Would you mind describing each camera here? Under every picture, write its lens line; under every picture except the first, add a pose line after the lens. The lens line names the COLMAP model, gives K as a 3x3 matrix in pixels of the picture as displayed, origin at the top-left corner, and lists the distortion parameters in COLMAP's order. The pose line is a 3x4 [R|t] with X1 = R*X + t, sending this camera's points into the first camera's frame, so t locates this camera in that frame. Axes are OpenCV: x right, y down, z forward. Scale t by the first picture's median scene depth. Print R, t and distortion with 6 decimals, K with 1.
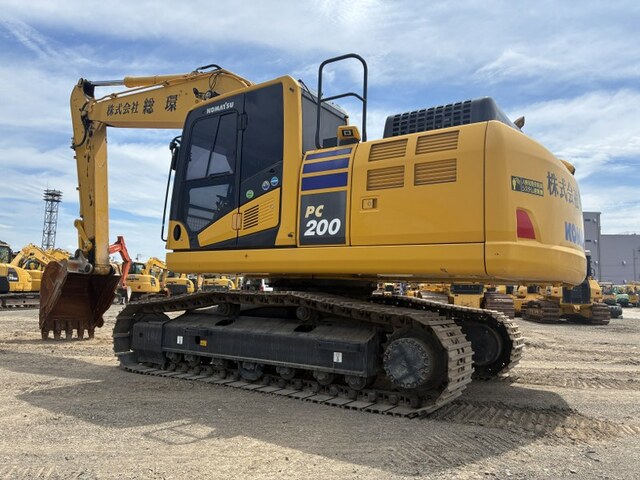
lens RADIAL K [[512.2, 0, 320.0], [0, 512.2, 240.0], [0, 0, 1]] dist [0.031035, -0.005762]
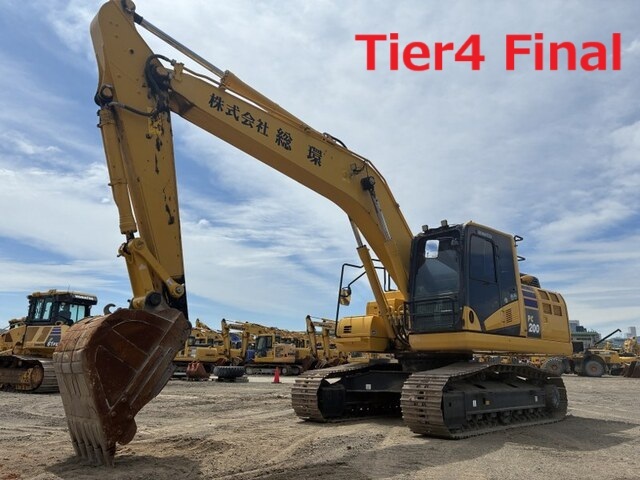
lens RADIAL K [[512.2, 0, 320.0], [0, 512.2, 240.0], [0, 0, 1]] dist [0.031035, -0.005762]
pose [[0.182519, 0.210459, 0.960413, -1.667388], [-0.103851, 0.975484, -0.194026, 0.089026], [-0.977702, -0.064327, 0.199901, 1.160549]]
